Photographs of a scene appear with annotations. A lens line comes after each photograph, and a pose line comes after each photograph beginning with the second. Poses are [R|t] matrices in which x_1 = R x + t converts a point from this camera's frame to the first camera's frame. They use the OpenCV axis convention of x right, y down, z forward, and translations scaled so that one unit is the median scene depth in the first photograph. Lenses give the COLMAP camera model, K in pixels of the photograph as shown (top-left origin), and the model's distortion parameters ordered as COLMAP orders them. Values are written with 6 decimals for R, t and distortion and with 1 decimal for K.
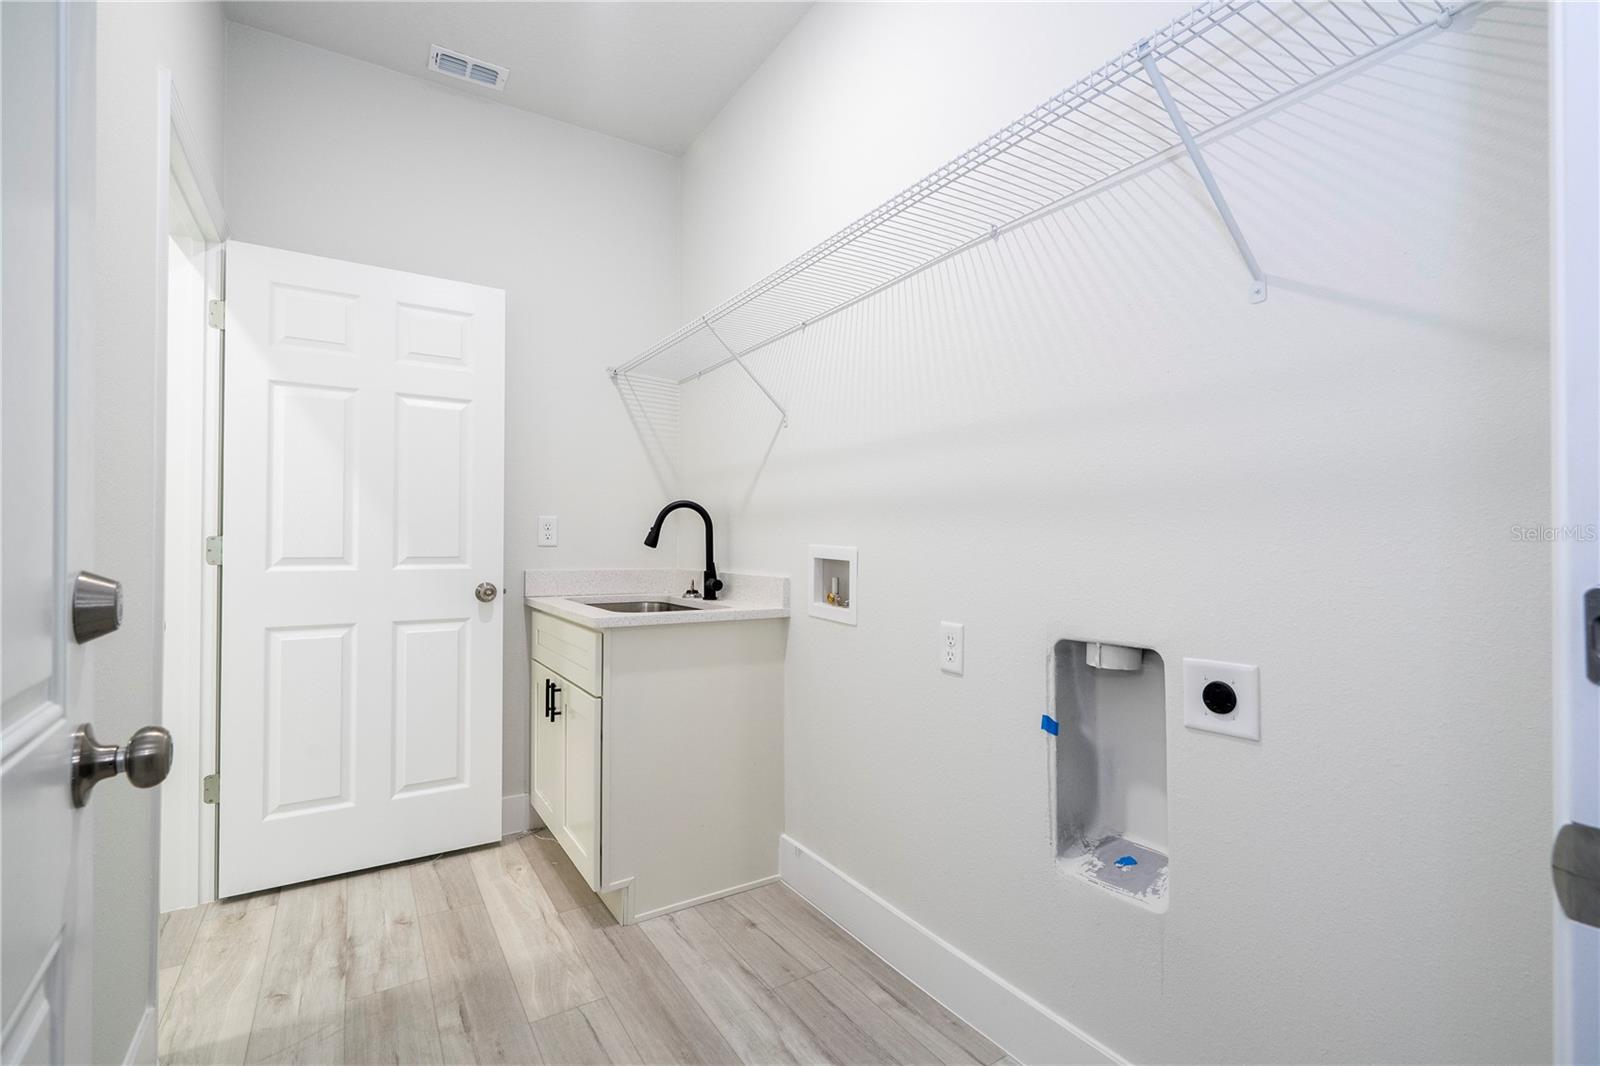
lens RADIAL K [[720.4, 0, 803.6], [0, 720.4, 538.6], [0, 0, 1]] dist [-0.005746, 0.003547]
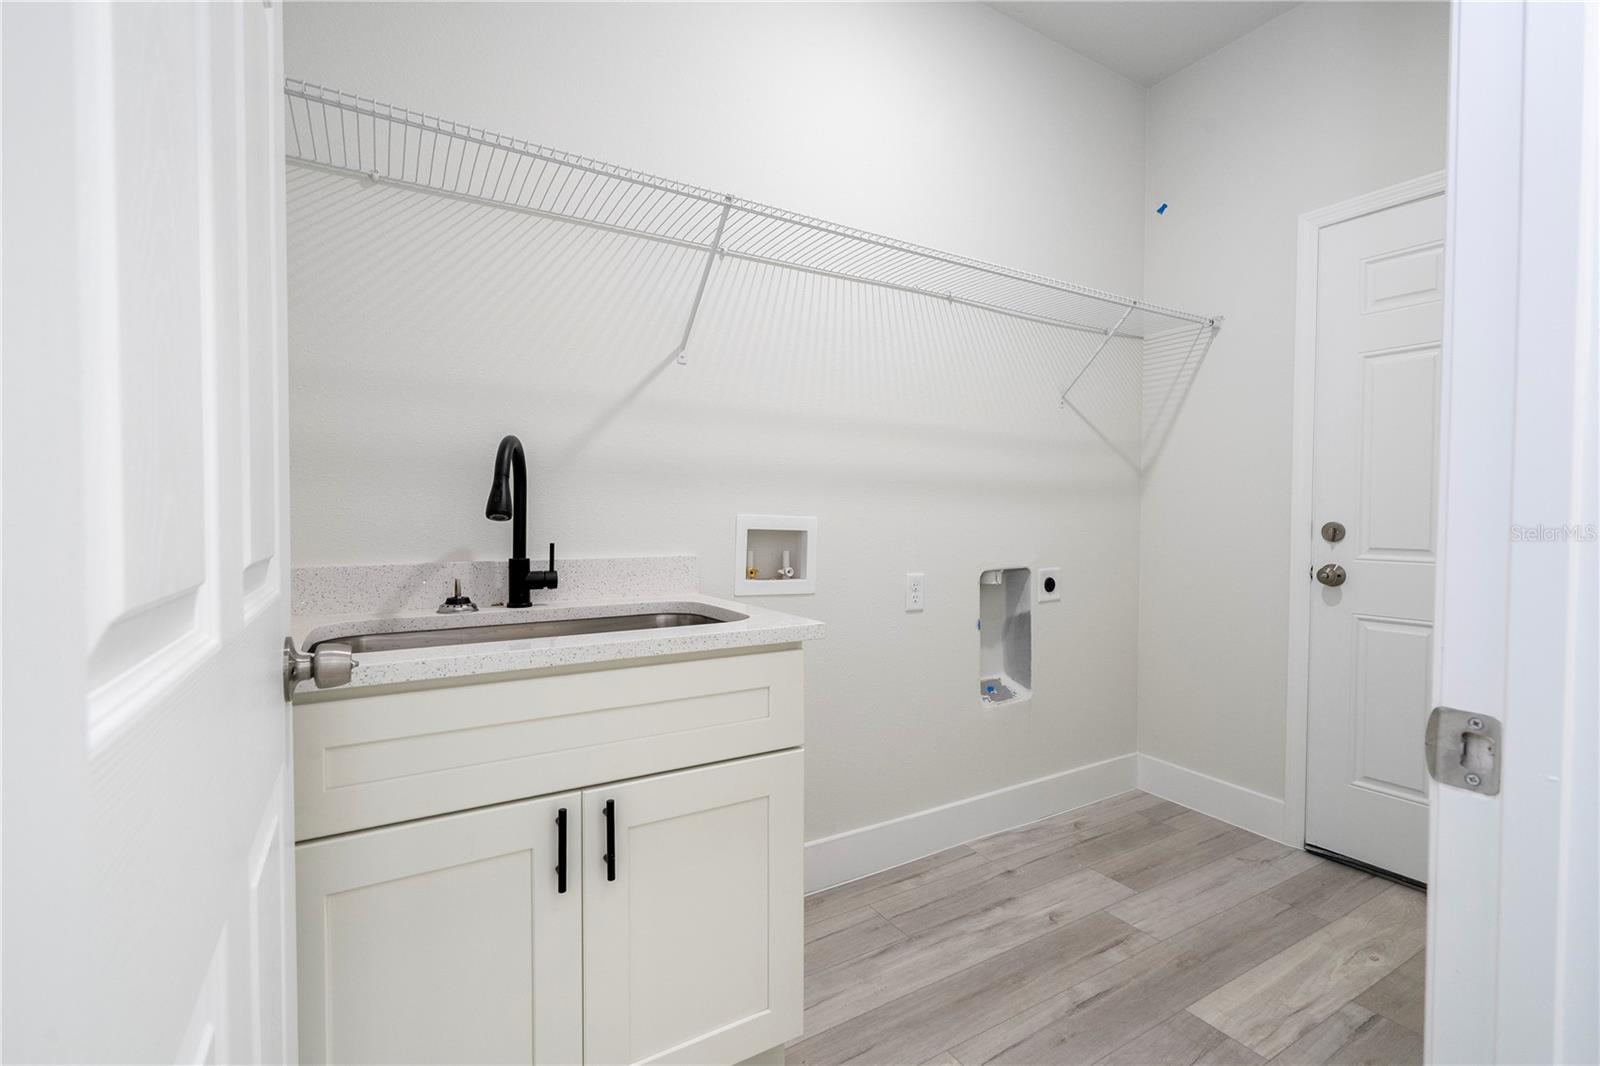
lens RADIAL K [[720.4, 0, 814.5], [0, 720.4, 519.4], [0, 0, 1]] dist [-0.005746, 0.003547]
pose [[0.020221, -0.011485, 0.999730, -1.117871], [-0.013219, 0.999844, 0.011754, 0.003011], [-0.999708, -0.013453, 0.020066, 1.147363]]
